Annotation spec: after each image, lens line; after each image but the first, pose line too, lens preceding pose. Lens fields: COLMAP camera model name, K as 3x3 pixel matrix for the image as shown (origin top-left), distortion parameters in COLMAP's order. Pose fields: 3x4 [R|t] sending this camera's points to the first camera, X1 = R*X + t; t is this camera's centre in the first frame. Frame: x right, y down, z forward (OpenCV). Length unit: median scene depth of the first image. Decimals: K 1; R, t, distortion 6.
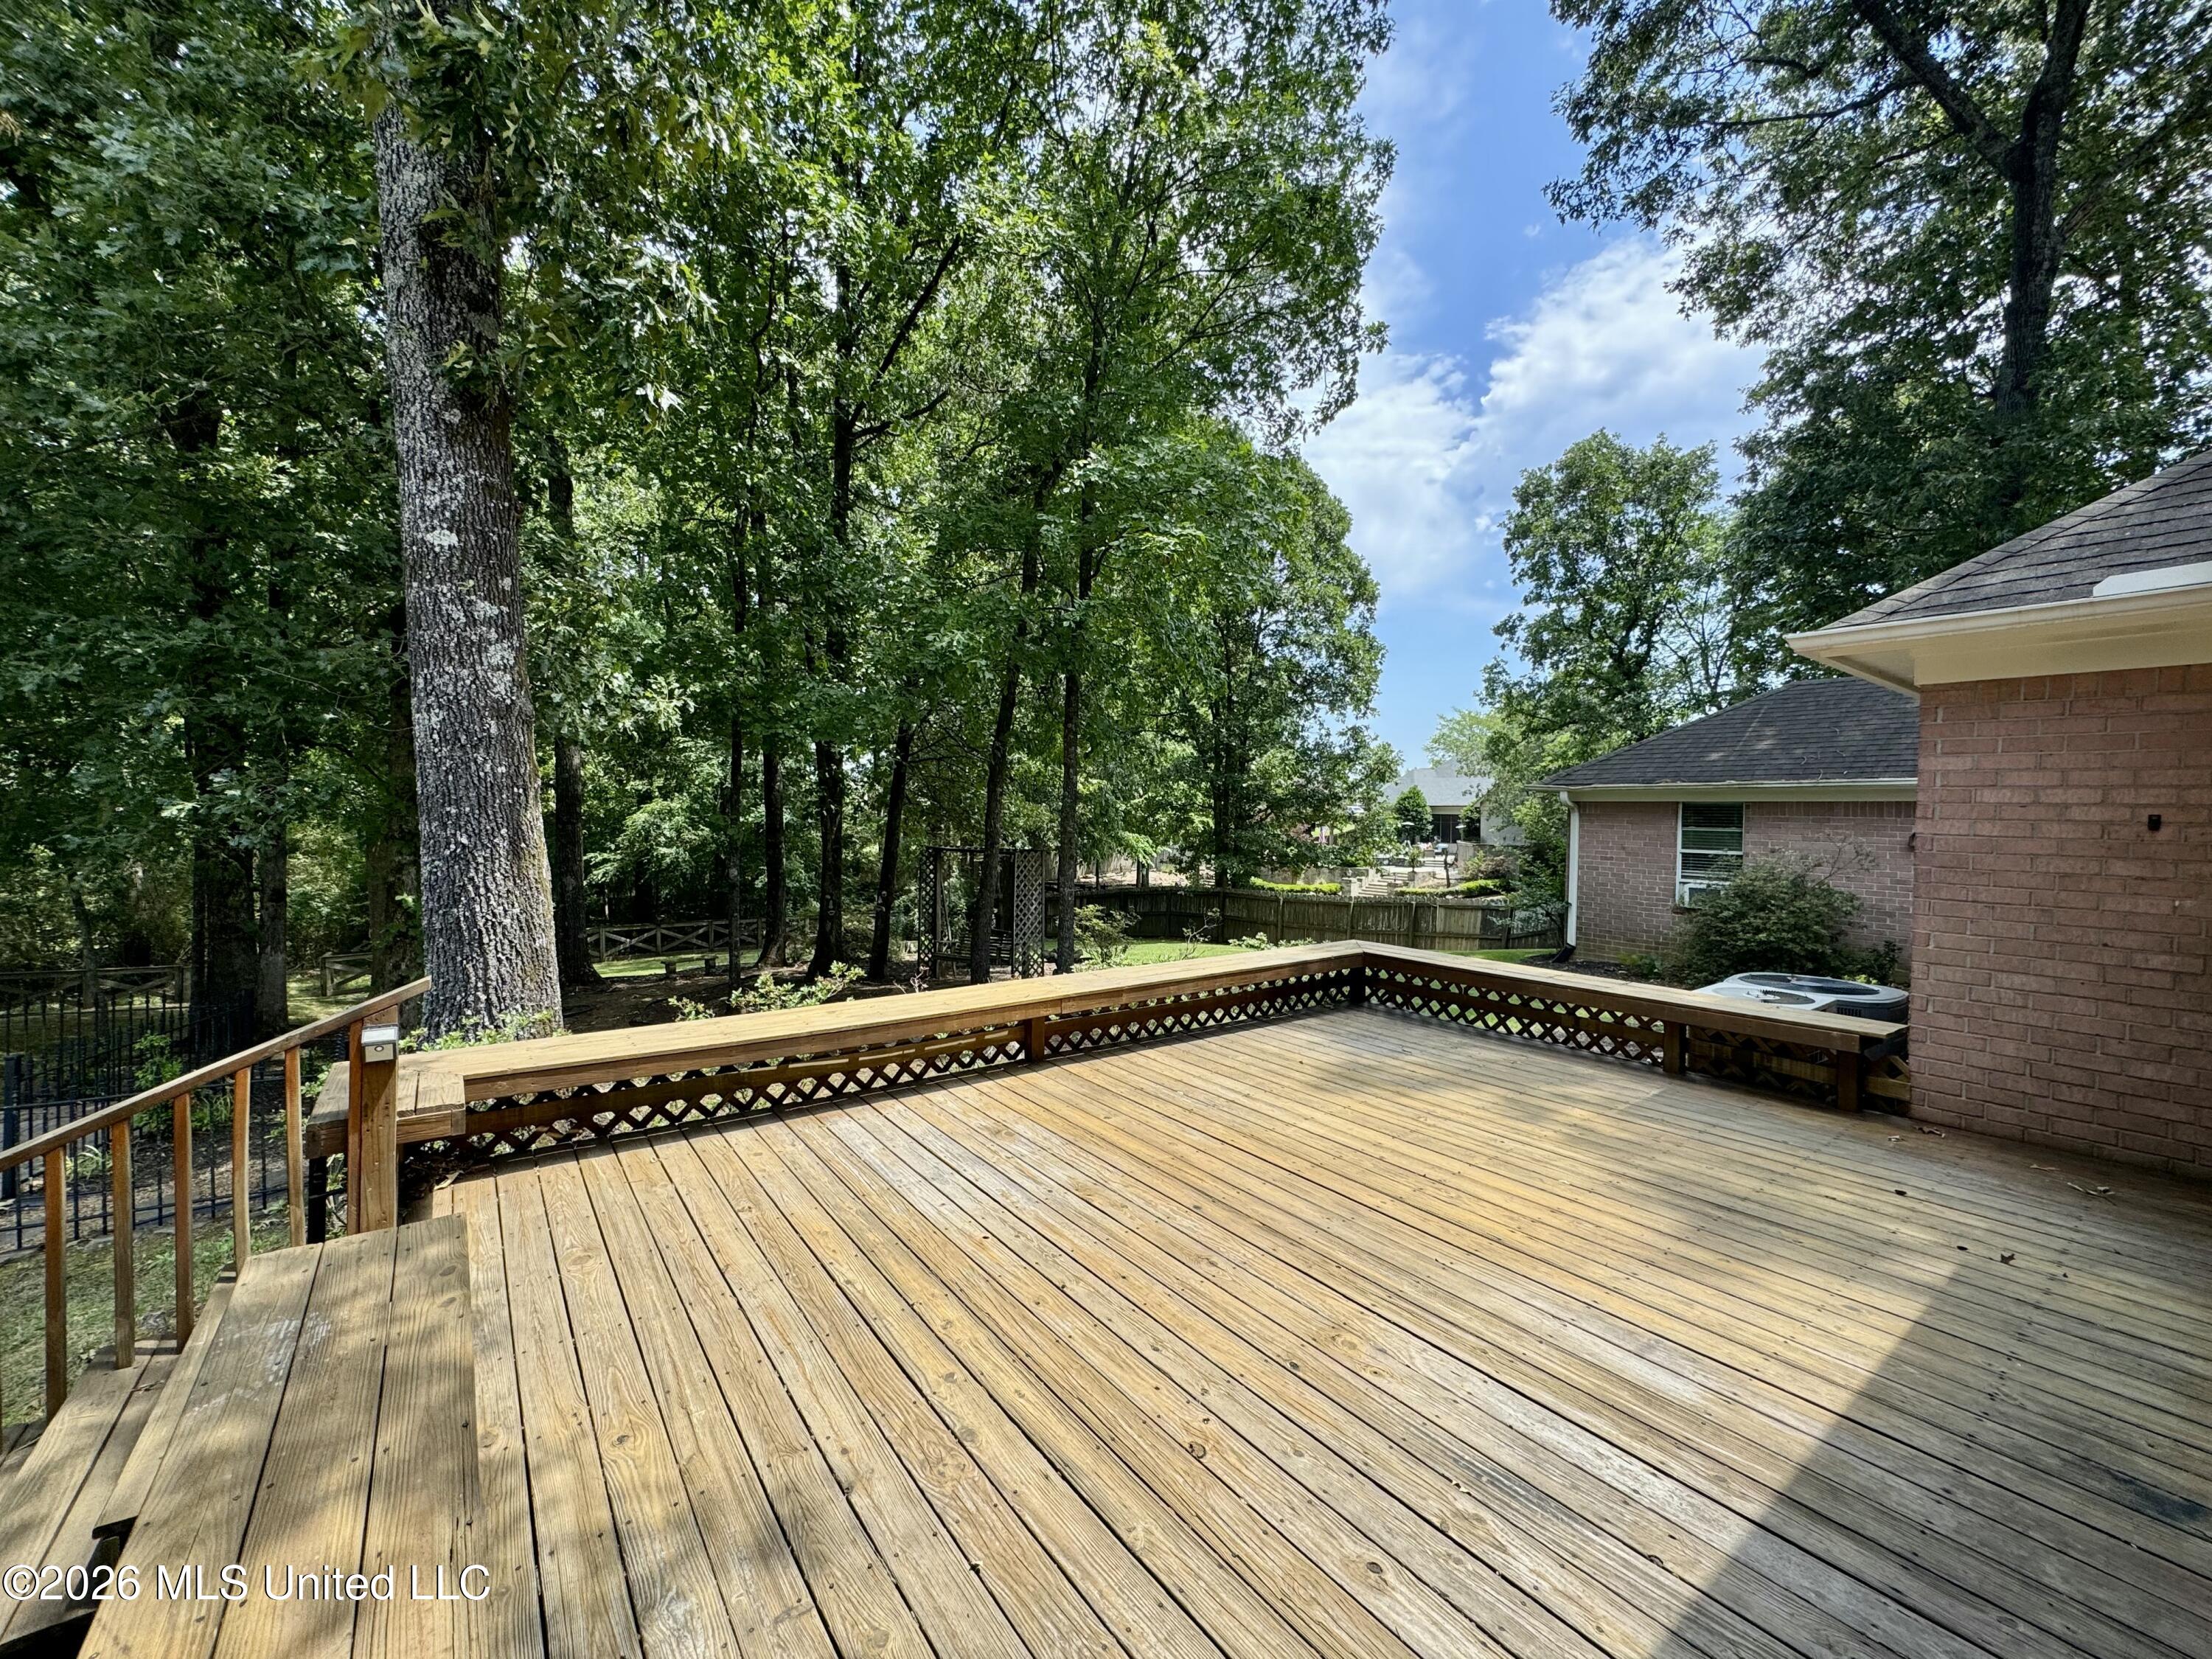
lens RADIAL K [[881.5, 0, 1108.1], [0, 881.5, 829.3], [0, 0, 1]] dist [0.001841, -0.000266]
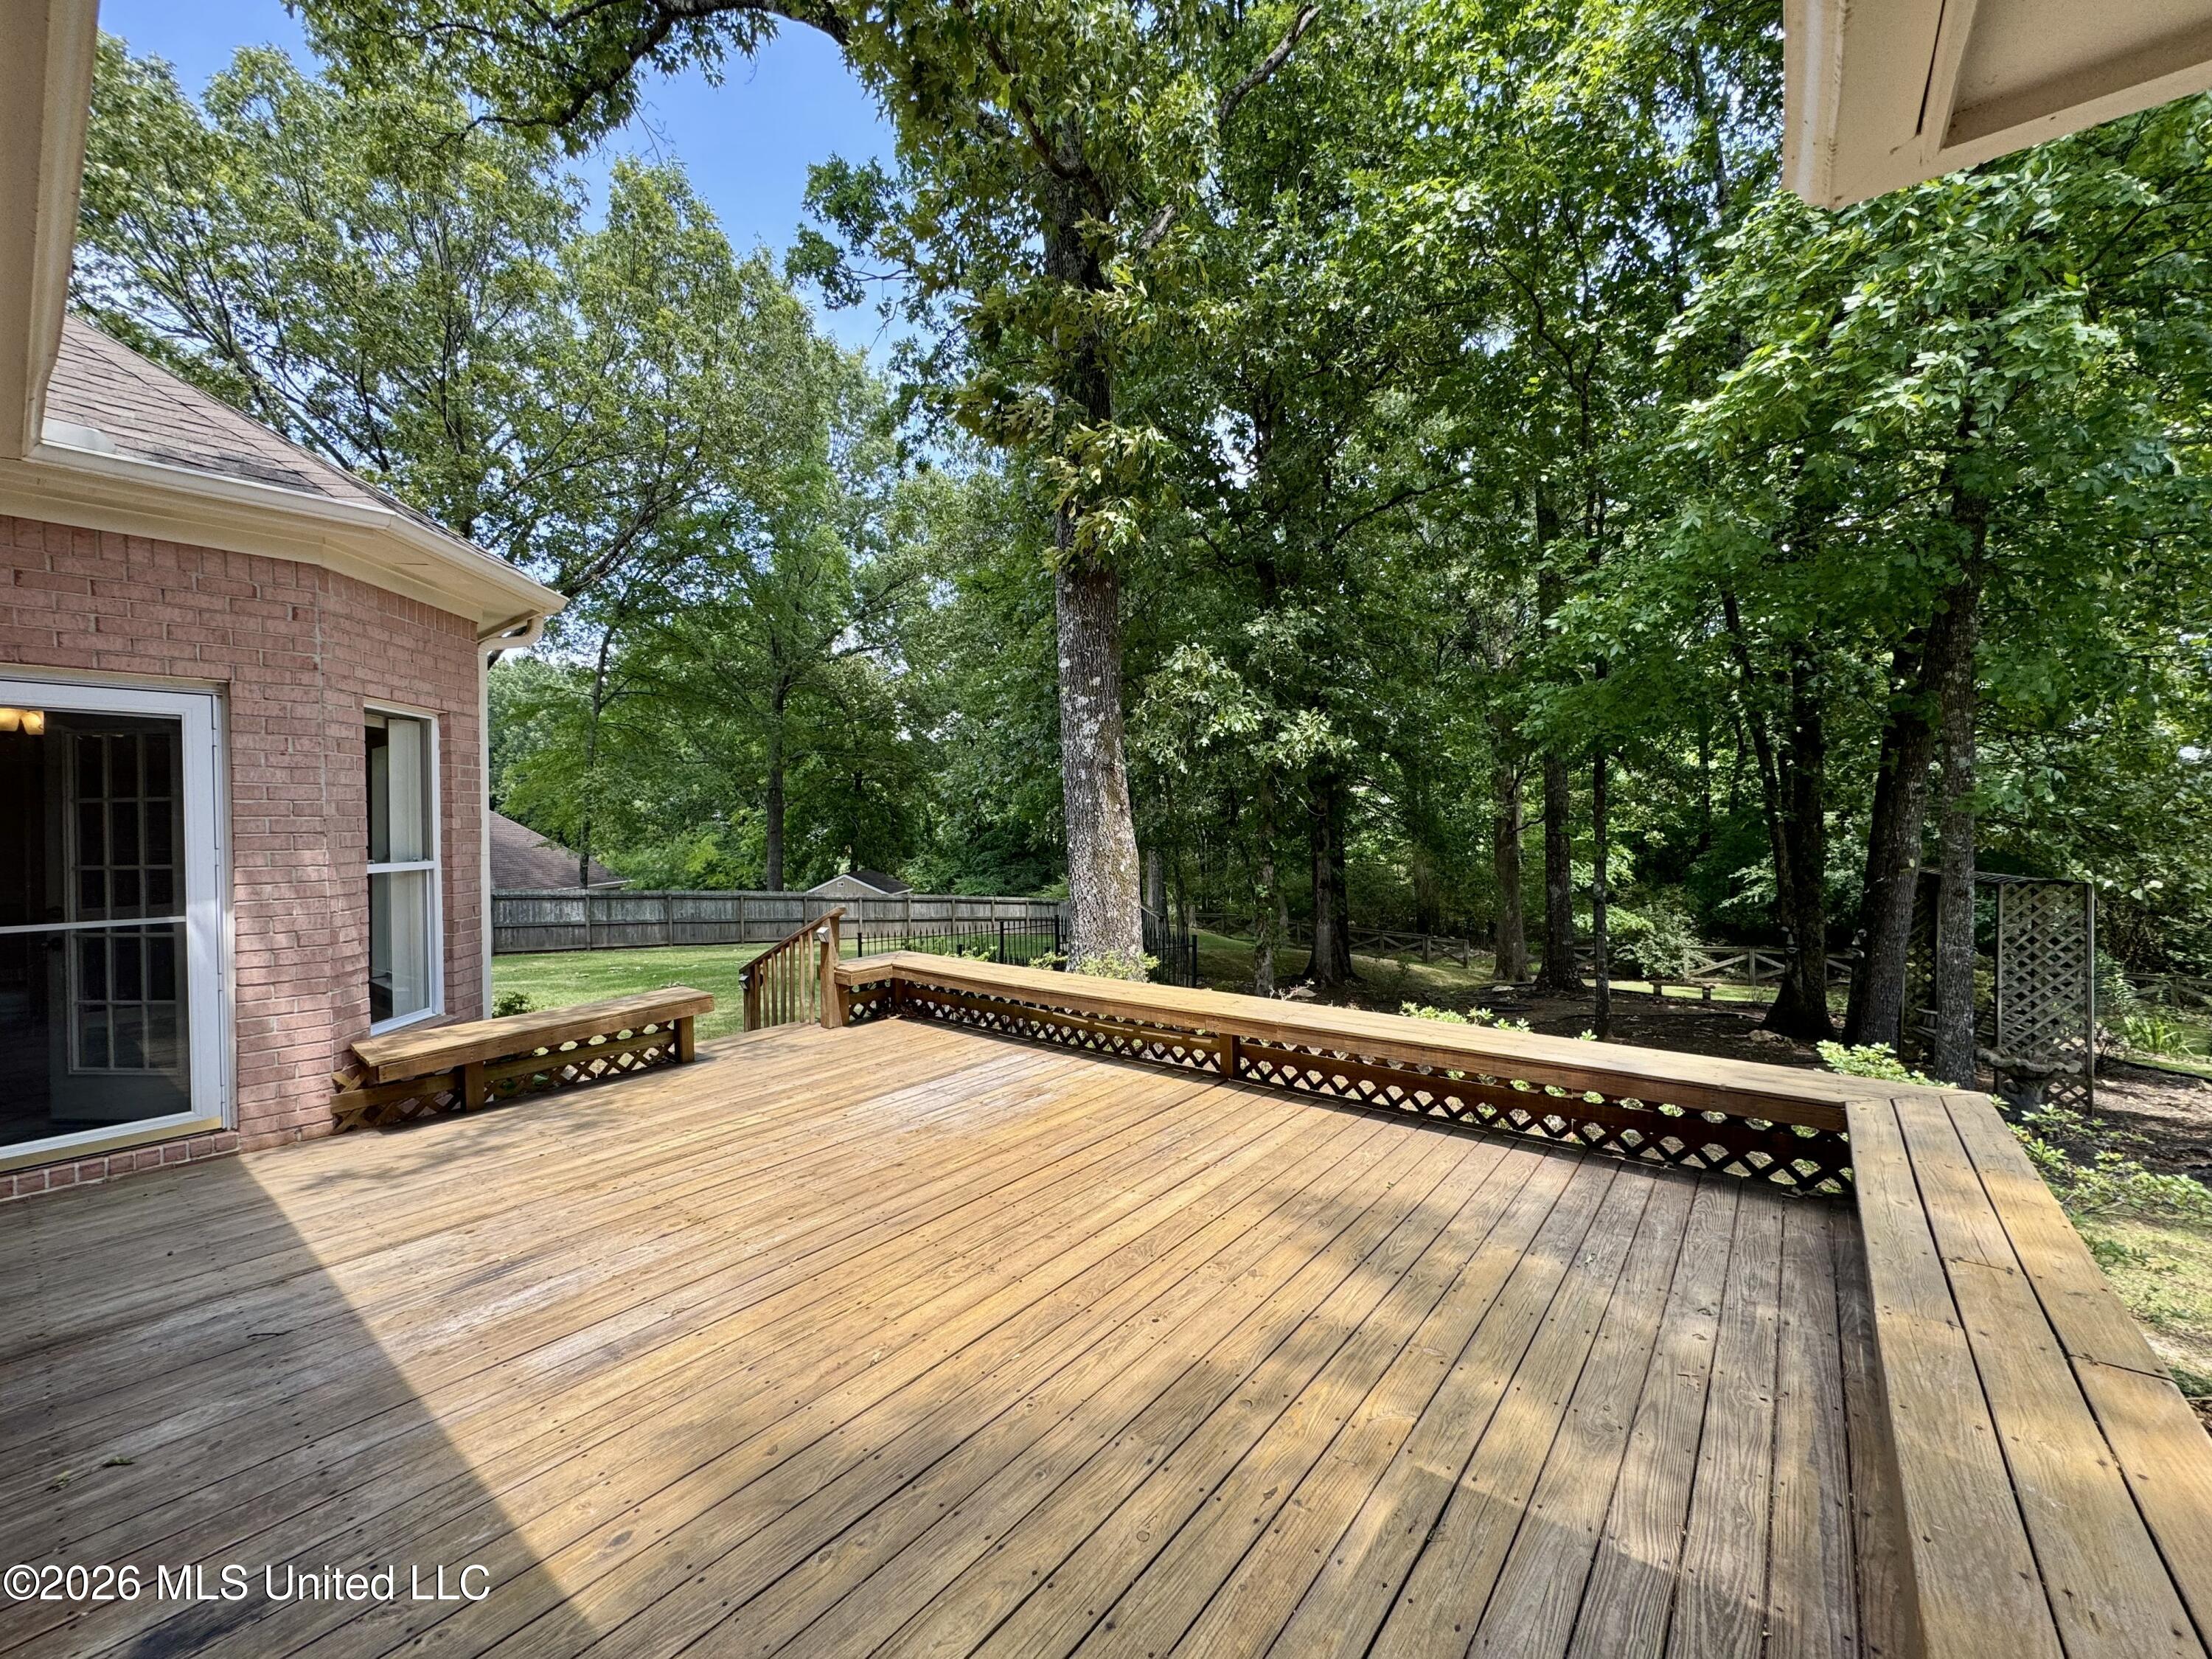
lens RADIAL K [[881.5, 0, 1108.2], [0, 881.5, 835.7], [0, 0, 1]] dist [0.001841, -0.000266]
pose [[0.269663, 0.002296, -0.962952, 0.864692], [-0.012271, 0.999924, -0.001052, -0.004564], [0.962876, 0.012100, 0.269671, 0.631563]]
